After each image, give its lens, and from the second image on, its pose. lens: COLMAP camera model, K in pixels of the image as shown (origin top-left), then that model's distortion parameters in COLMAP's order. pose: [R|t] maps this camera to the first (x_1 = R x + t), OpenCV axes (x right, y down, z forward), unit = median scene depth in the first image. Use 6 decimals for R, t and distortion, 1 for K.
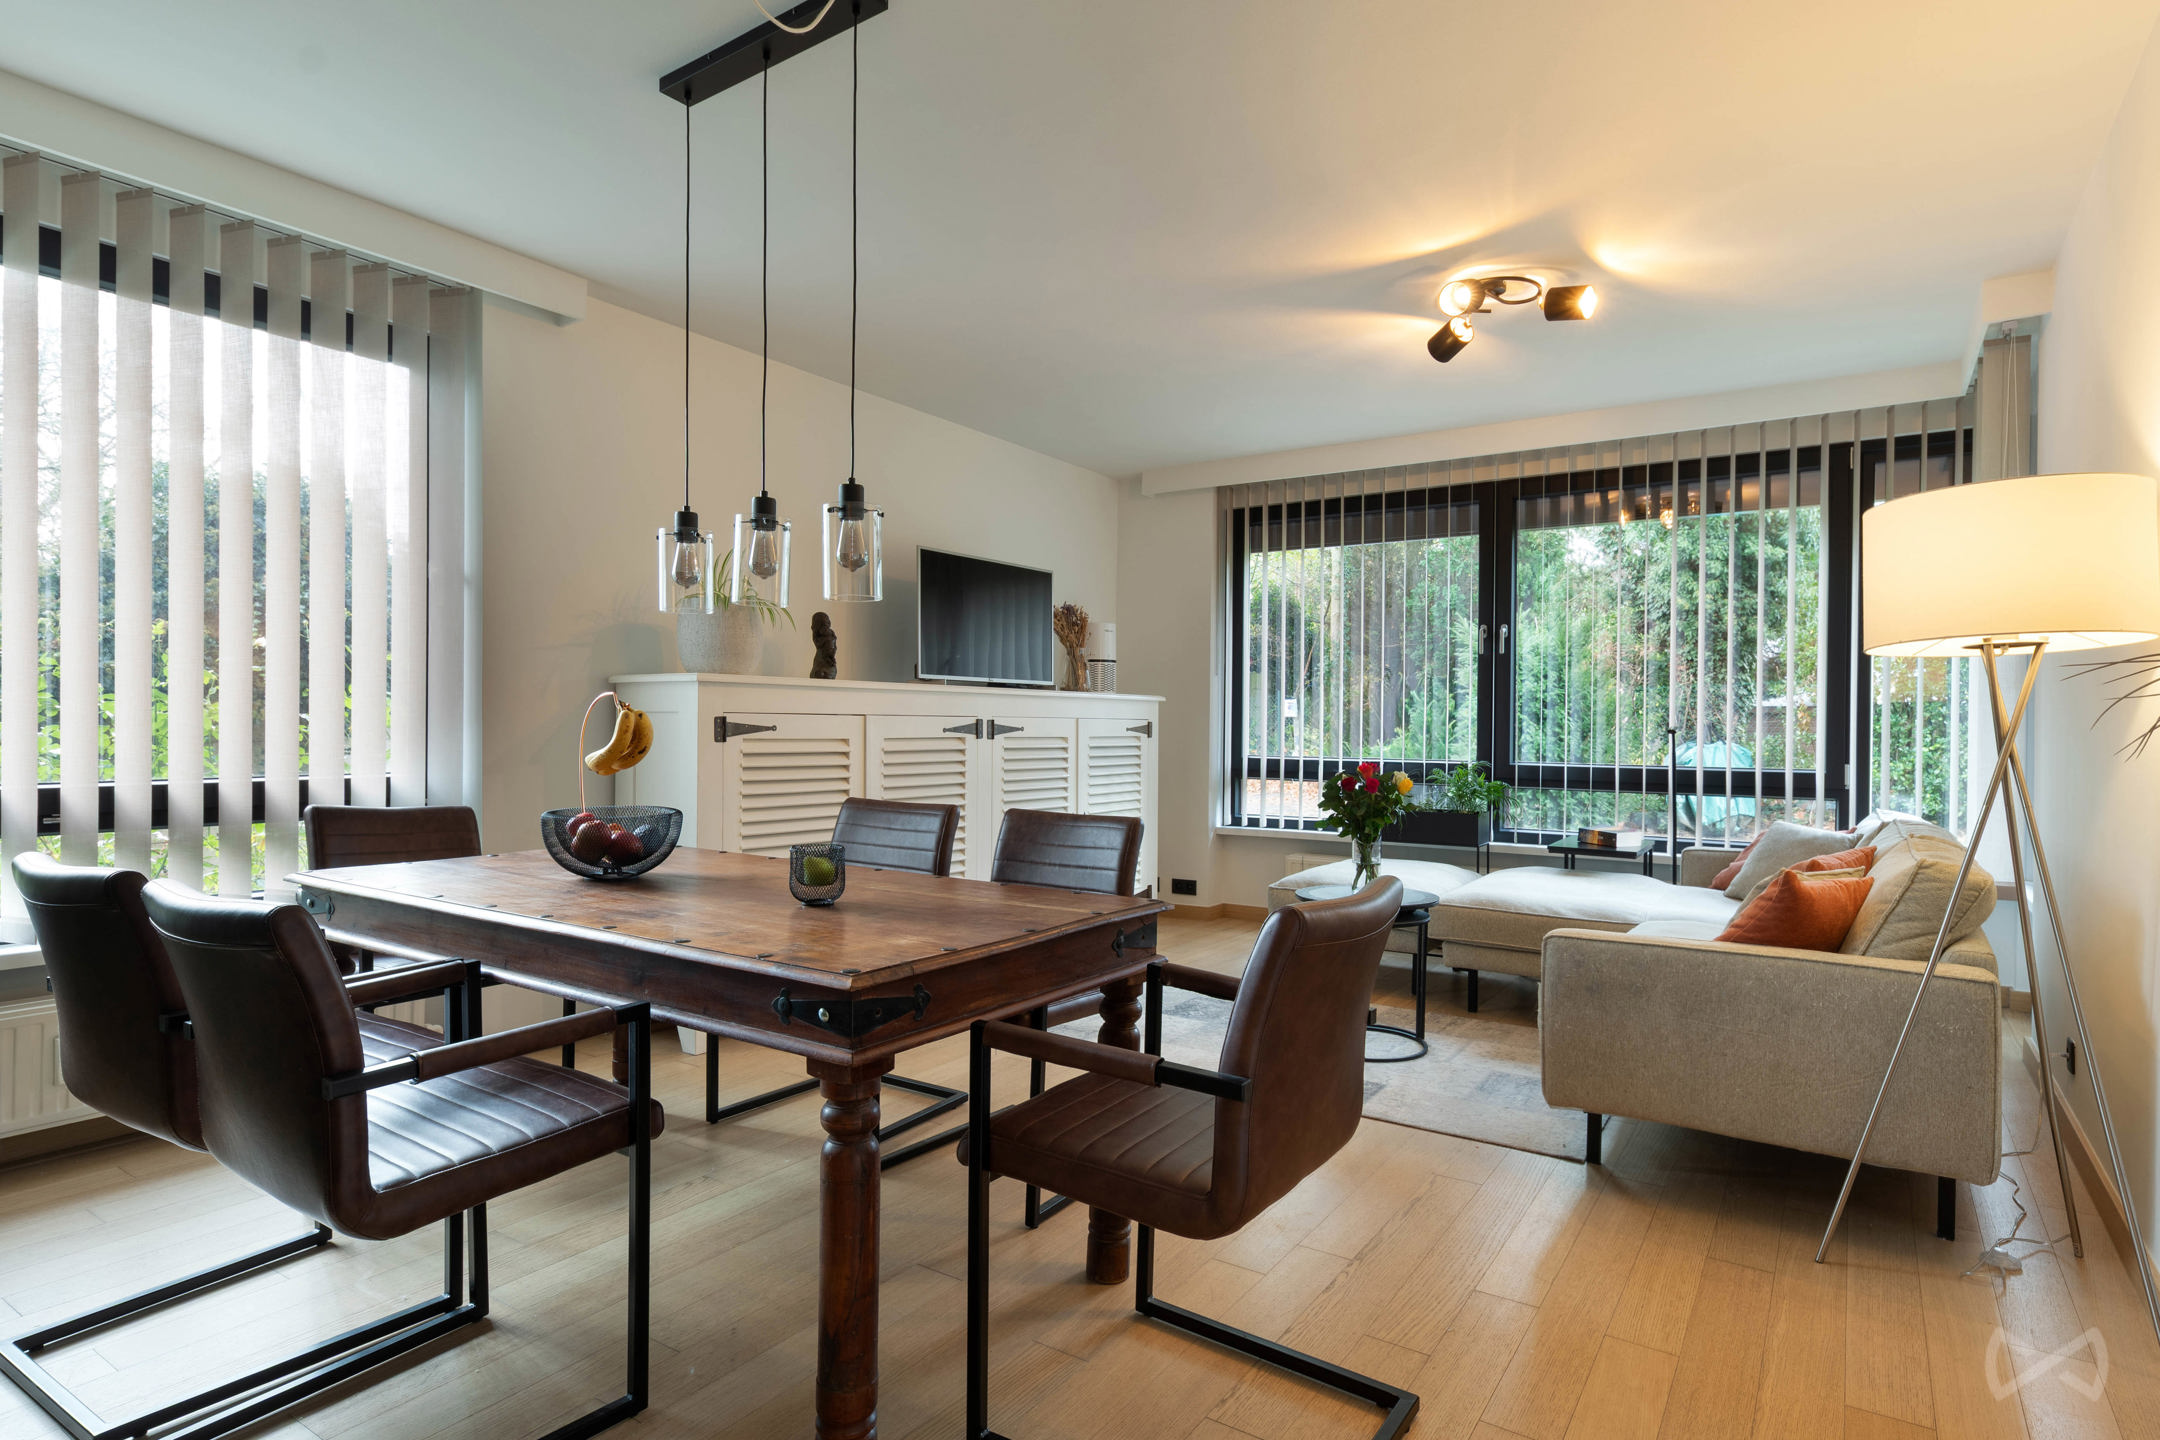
lens RADIAL K [[1136.4, 0, 1090.3], [0, 1136.4, 724.2], [0, 0, 1]] dist [0.015752, -0.001015]
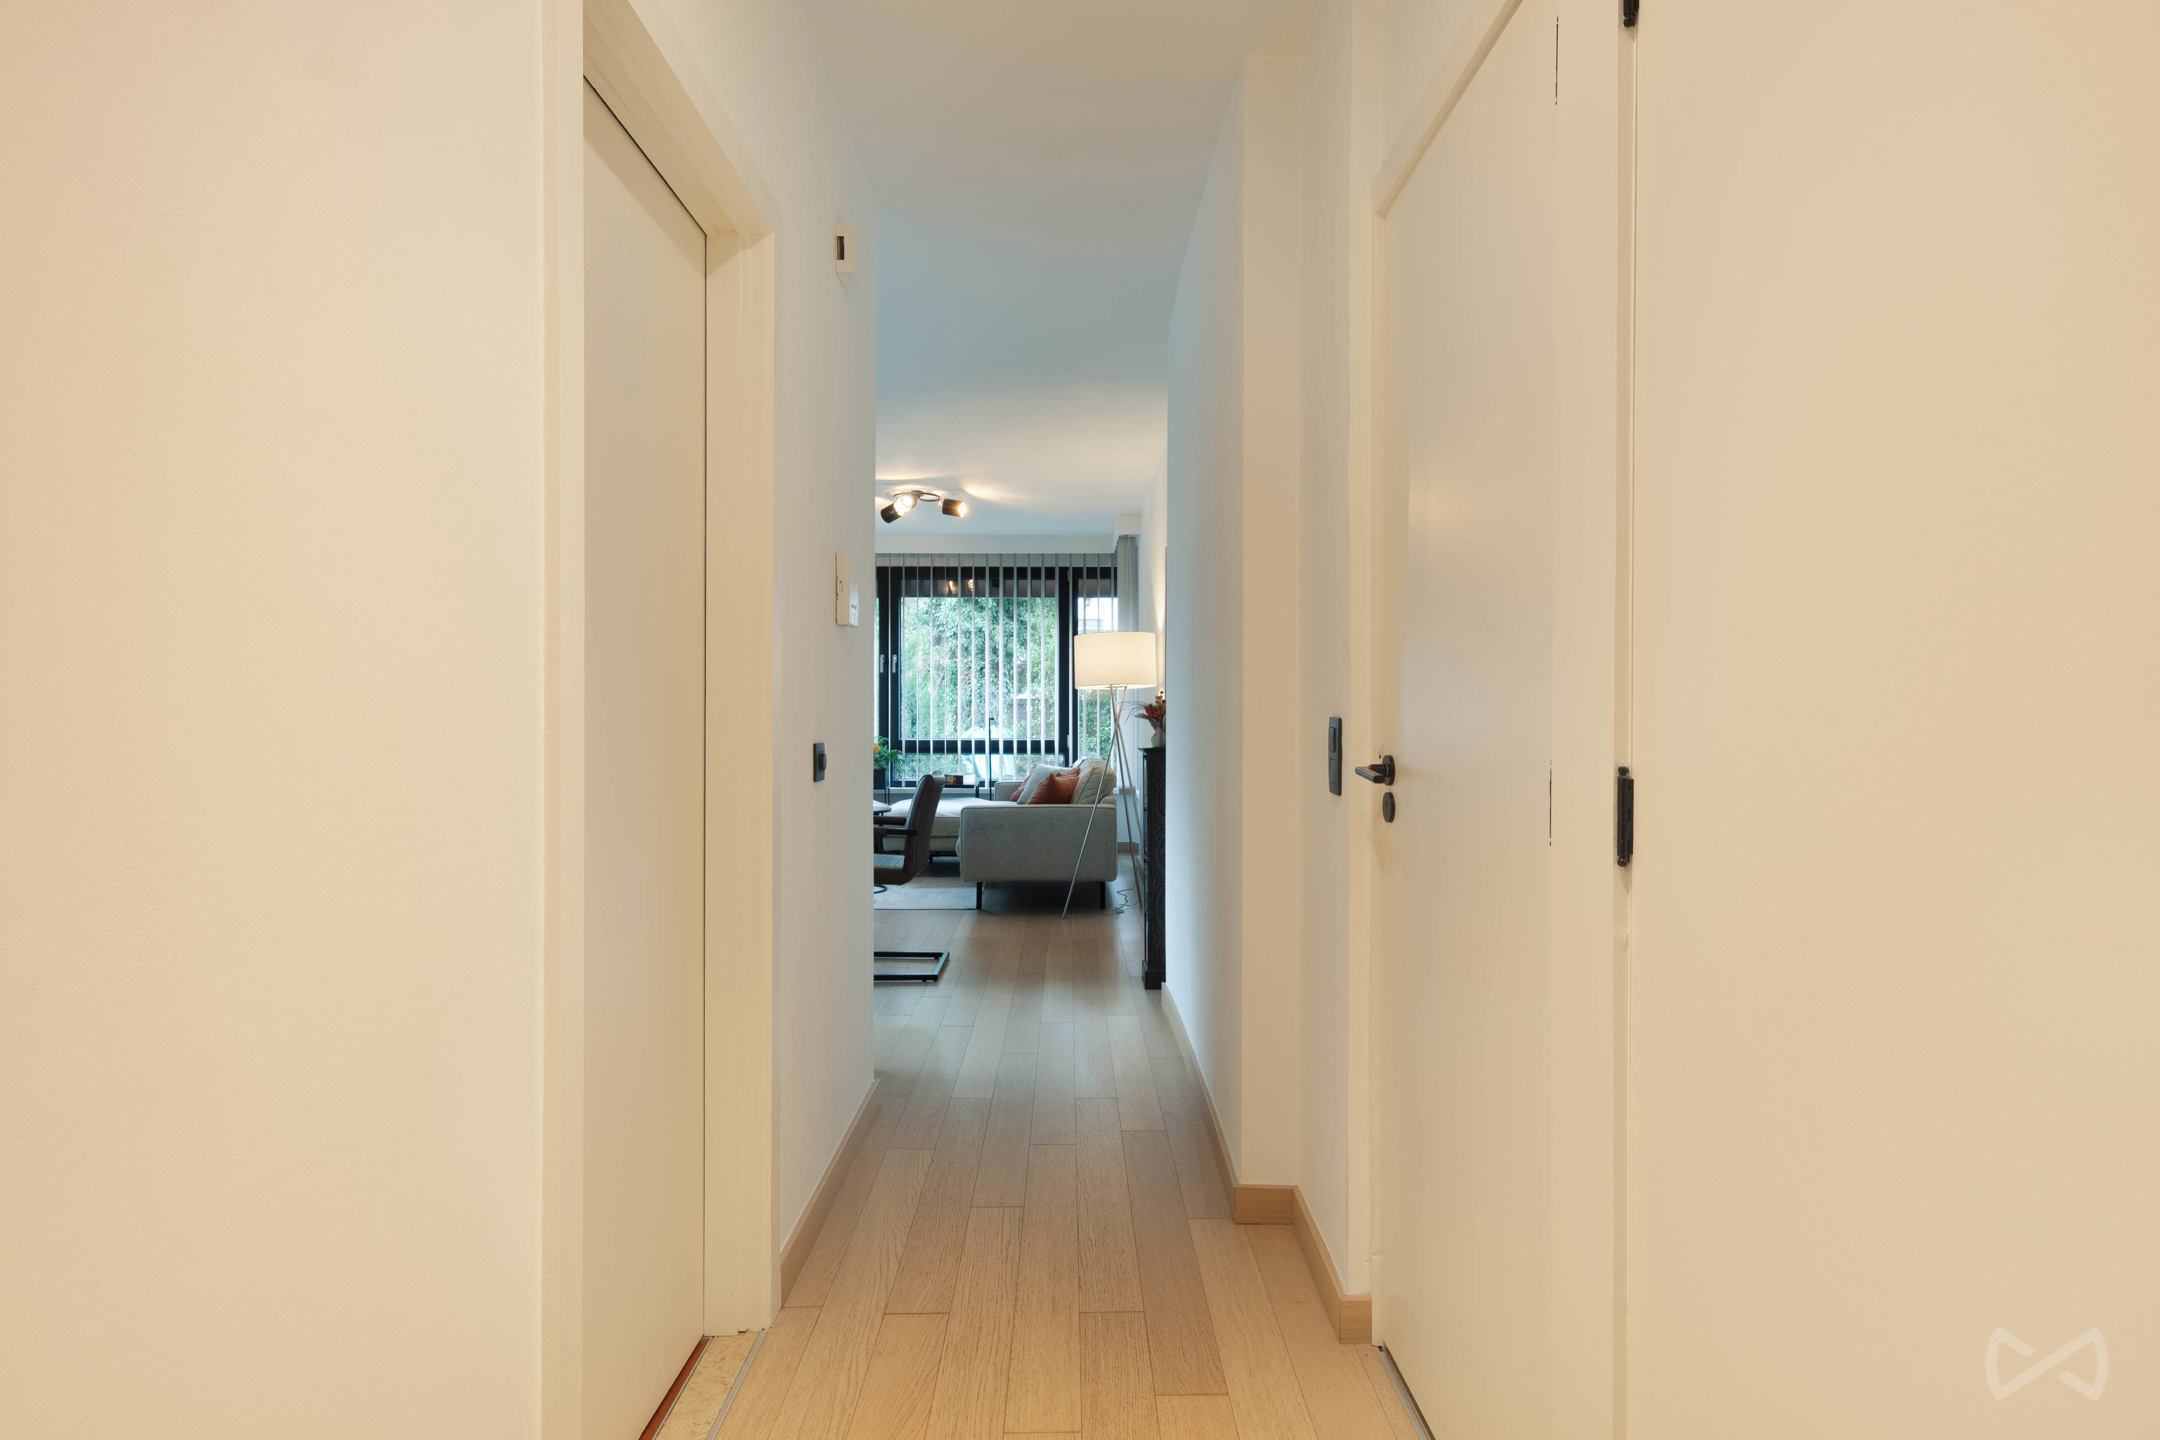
lens RADIAL K [[1136.4, 0, 1080.2], [0, 1136.4, 717.0], [0, 0, 1]] dist [0.015752, -0.001015]
pose [[0.825586, -0.012581, 0.564136, -0.389776], [0.011046, 0.999920, 0.006134, -0.005713], [-0.564168, 0.001167, 0.825659, -0.573968]]
